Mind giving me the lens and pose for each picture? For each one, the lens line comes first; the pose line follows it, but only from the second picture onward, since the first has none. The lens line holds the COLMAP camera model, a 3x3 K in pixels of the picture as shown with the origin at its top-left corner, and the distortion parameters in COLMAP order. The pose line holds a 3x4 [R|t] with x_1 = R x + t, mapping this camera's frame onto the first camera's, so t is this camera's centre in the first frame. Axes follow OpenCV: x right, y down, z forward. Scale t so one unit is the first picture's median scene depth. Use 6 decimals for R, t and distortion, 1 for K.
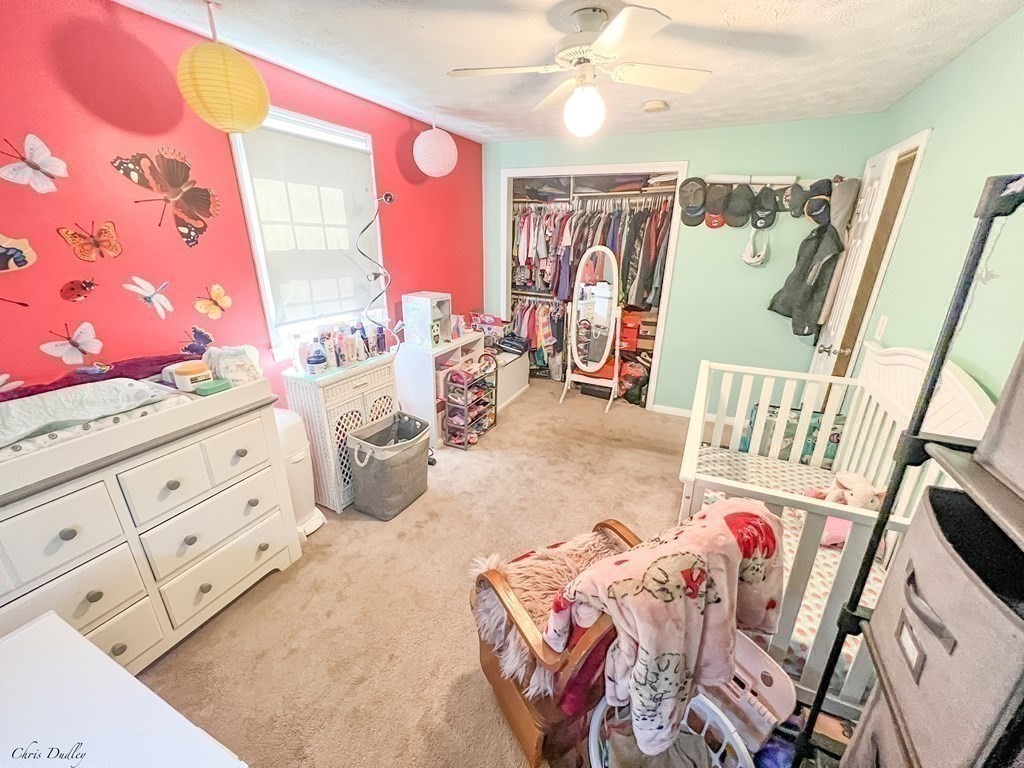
lens RADIAL K [[412.9, 0, 509.6], [0, 412.9, 380.6], [0, 0, 1]] dist [0.001595, -0.000260]
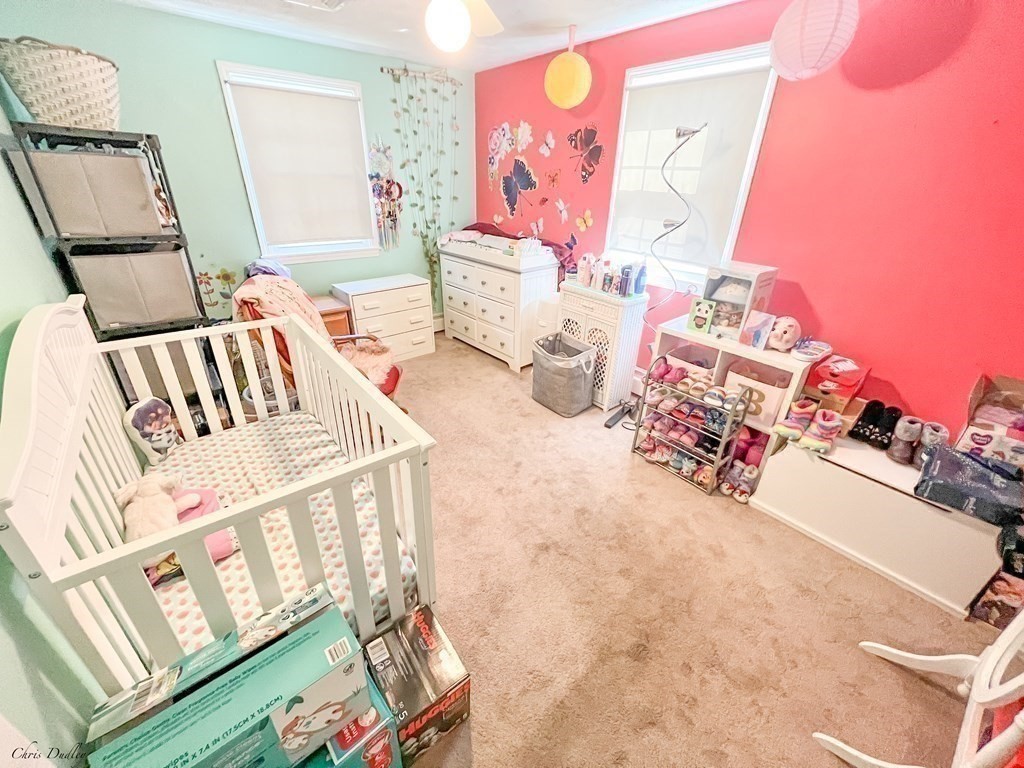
lens RADIAL K [[412.9, 0, 508.3], [0, 412.9, 383.3], [0, 0, 1]] dist [0.001595, -0.000260]
pose [[-0.430552, 0.387854, -0.814981, 1.026919], [-0.324903, 0.775825, 0.540864, -0.498912], [0.842059, 0.497660, -0.208018, 1.479429]]
